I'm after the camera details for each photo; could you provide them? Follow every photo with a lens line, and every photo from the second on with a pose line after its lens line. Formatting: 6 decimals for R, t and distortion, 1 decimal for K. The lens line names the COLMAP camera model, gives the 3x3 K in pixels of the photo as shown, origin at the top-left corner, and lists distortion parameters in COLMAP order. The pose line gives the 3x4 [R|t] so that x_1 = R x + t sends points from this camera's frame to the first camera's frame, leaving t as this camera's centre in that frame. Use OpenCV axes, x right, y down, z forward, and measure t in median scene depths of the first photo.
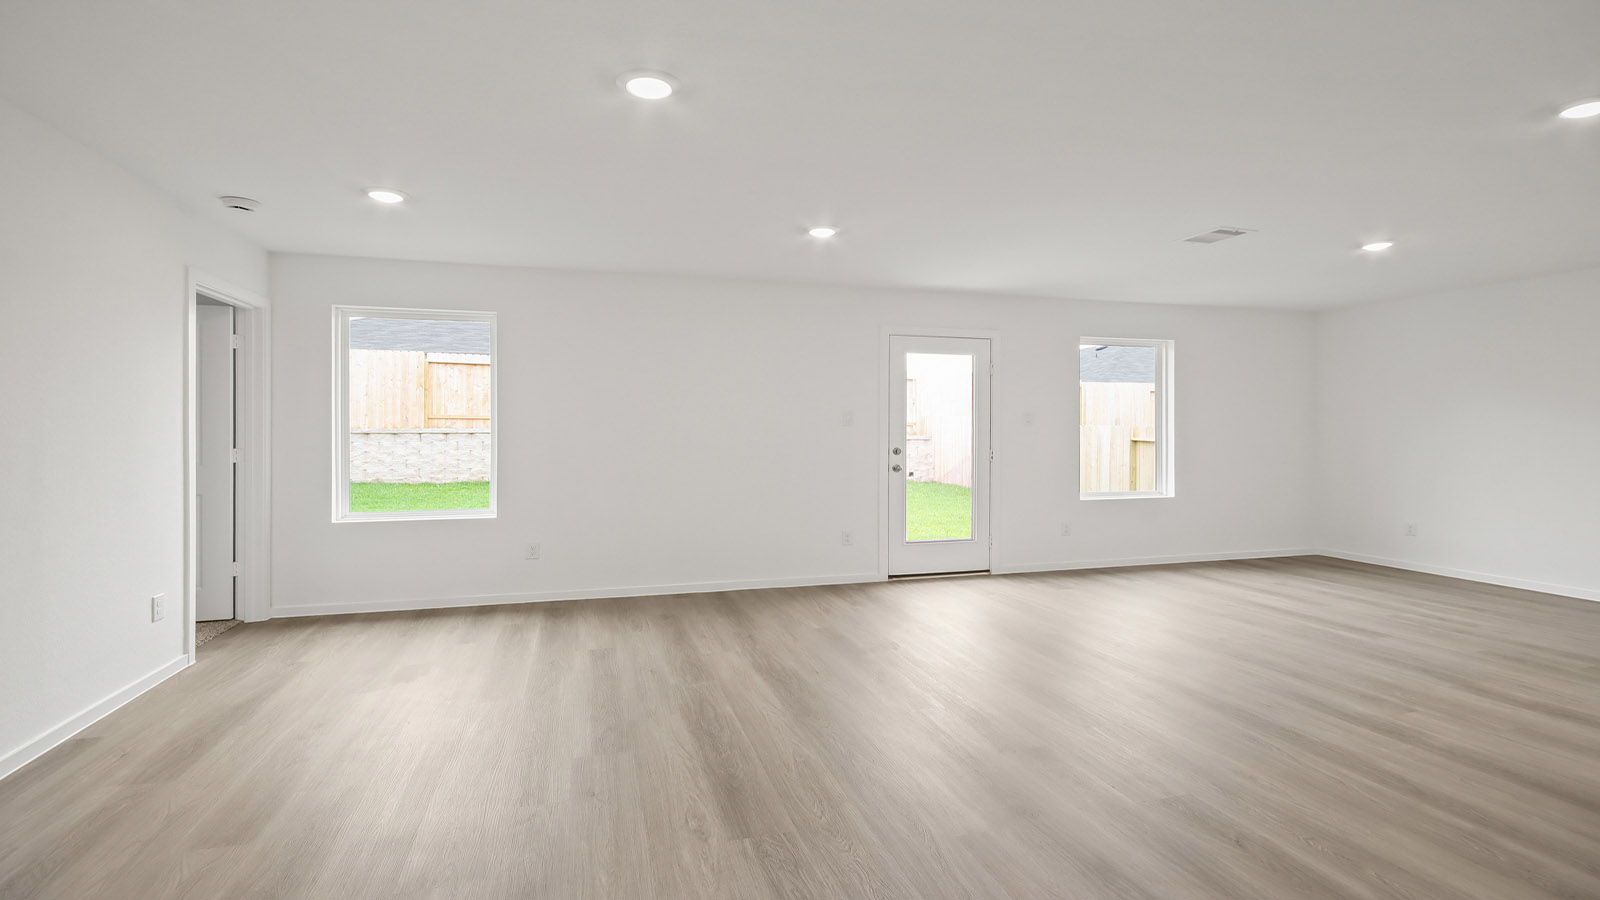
lens RADIAL K [[749.1, 0, 795.3], [0, 749.1, 433.8], [0, 0, 1]] dist [0.010714, -0.000345]
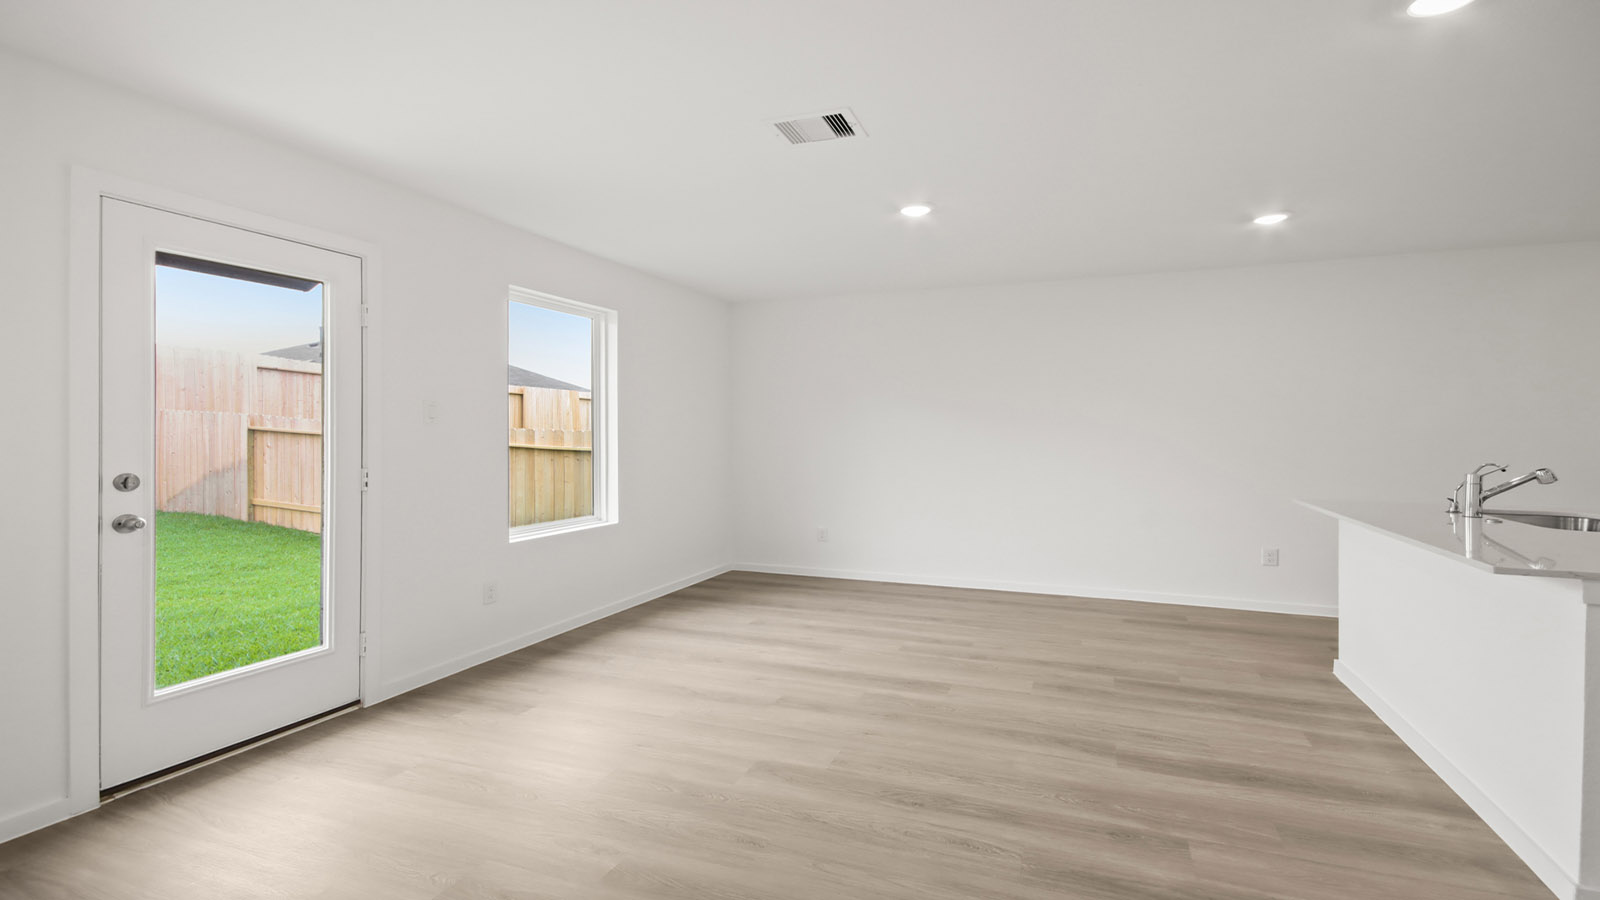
lens RADIAL K [[749.1, 0, 795.3], [0, 749.1, 433.8], [0, 0, 1]] dist [0.010714, -0.000345]
pose [[0.613552, -0.000365, 0.789654, 0.041513], [0.002261, 0.999997, -0.001295, -0.003218], [-0.789651, 0.002580, 0.613551, 0.586898]]
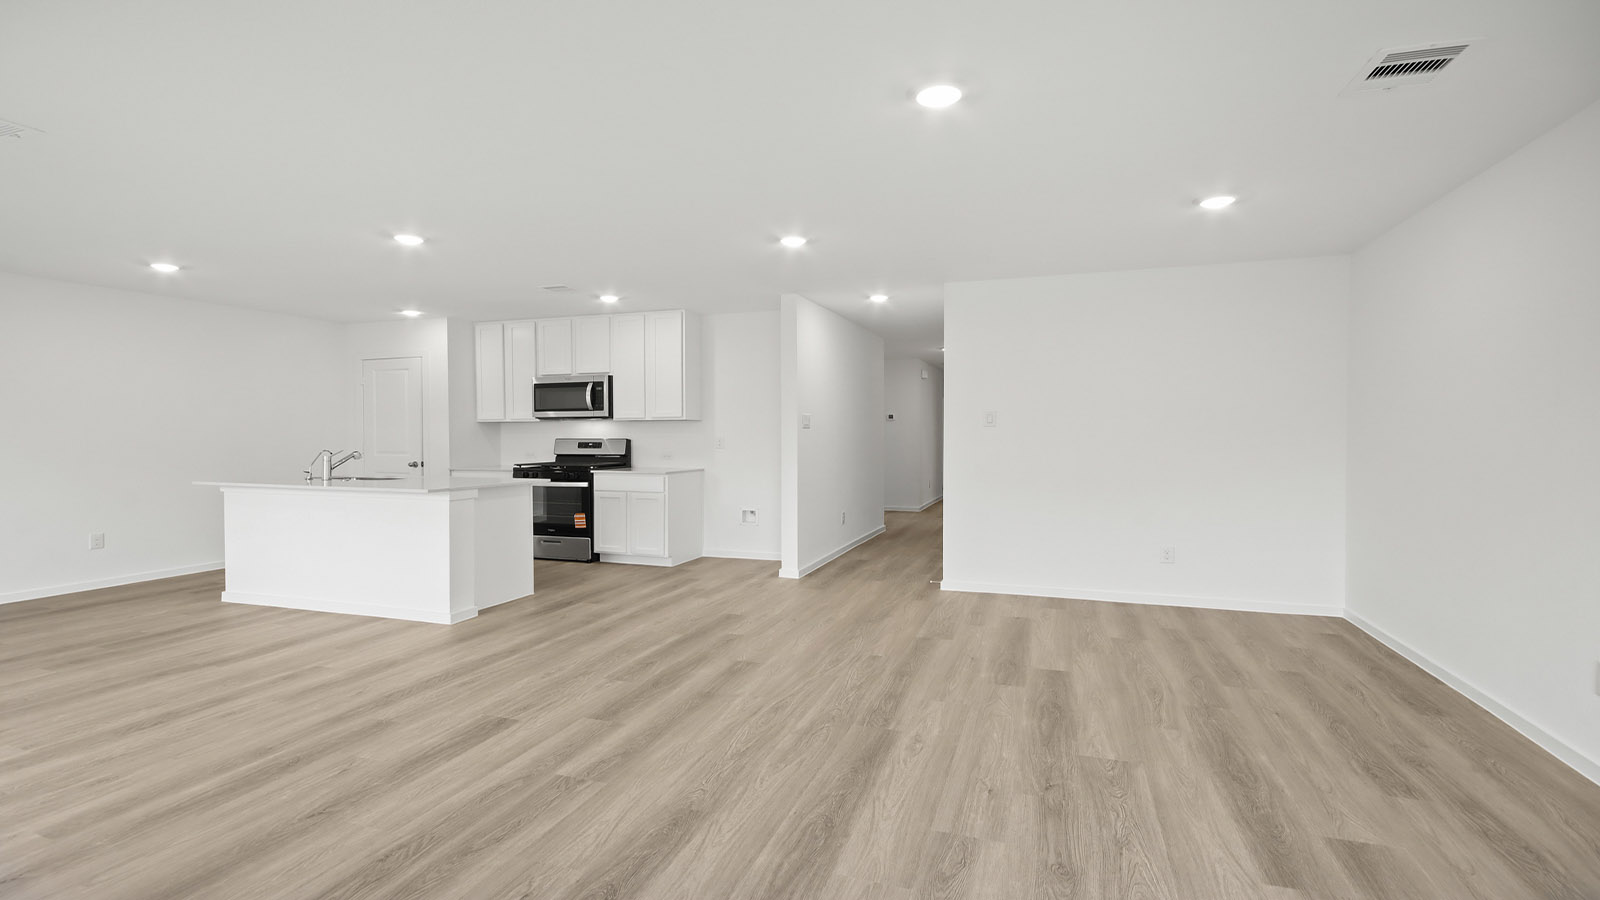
lens RADIAL K [[746.5, 0, 799.8], [0, 746.5, 442.4], [0, 0, 1]] dist [0.000733, -0.000294]
pose [[-0.817575, -0.006451, 0.575786, -0.338320], [0.005286, 0.999811, 0.018707, -0.006171], [-0.575798, 0.018338, -0.817386, 1.043156]]
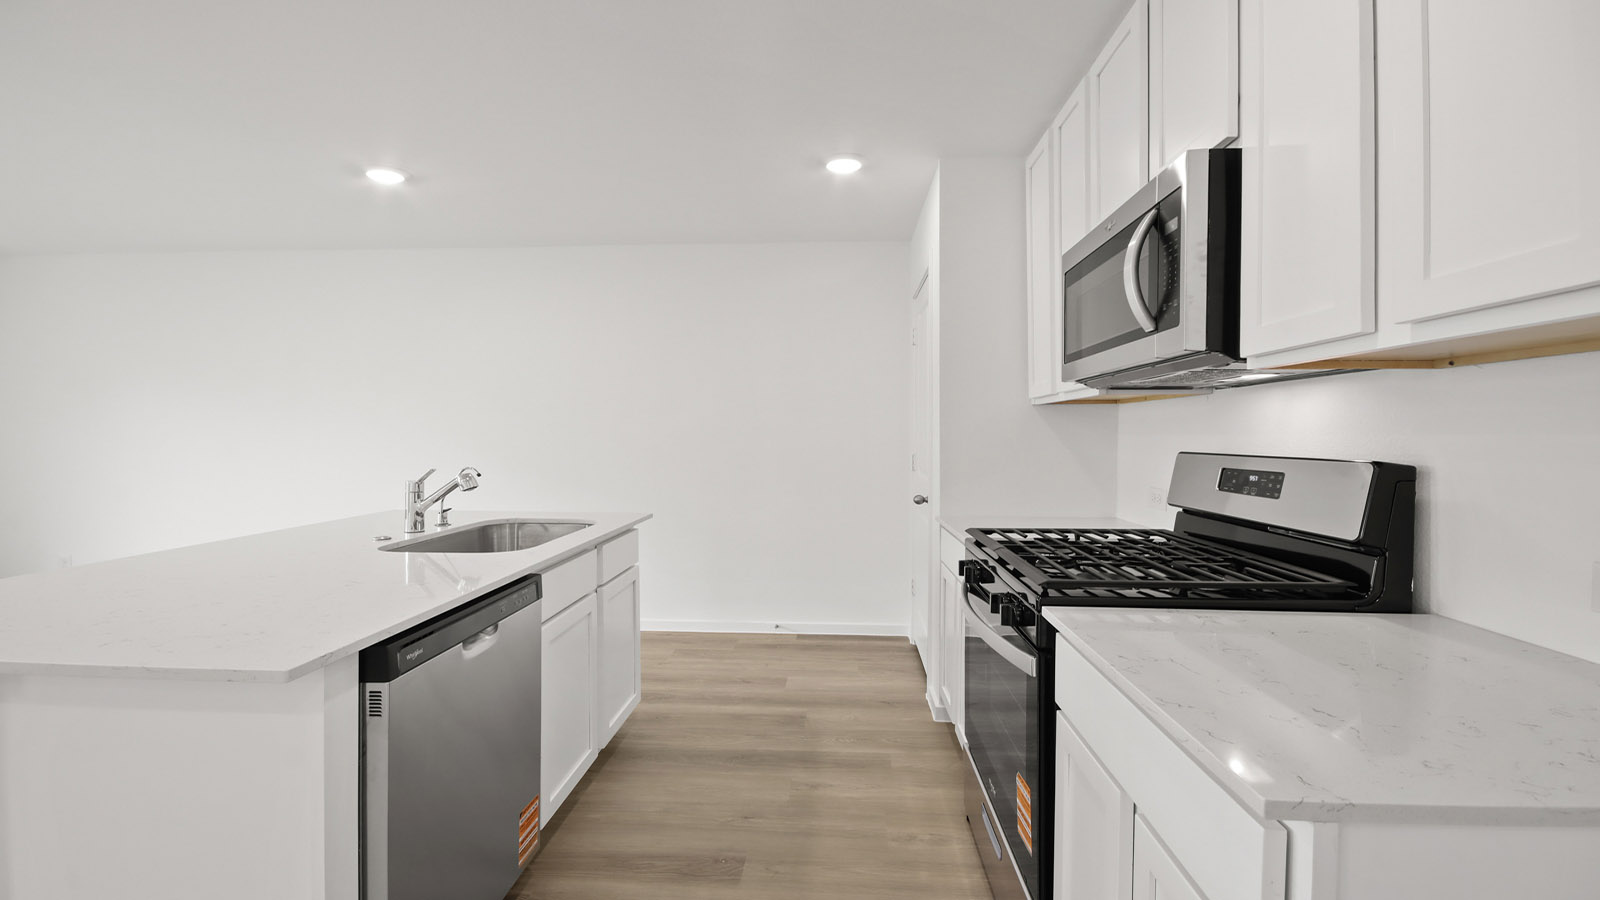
lens RADIAL K [[746.5, 0, 799.8], [0, 746.5, 442.4], [0, 0, 1]] dist [0.000733, -0.000294]
pose [[0.325407, -0.005461, 0.945558, 0.499093], [0.002035, 0.999985, 0.005075, 0.003708], [-0.945572, 0.000273, 0.325413, 0.087306]]
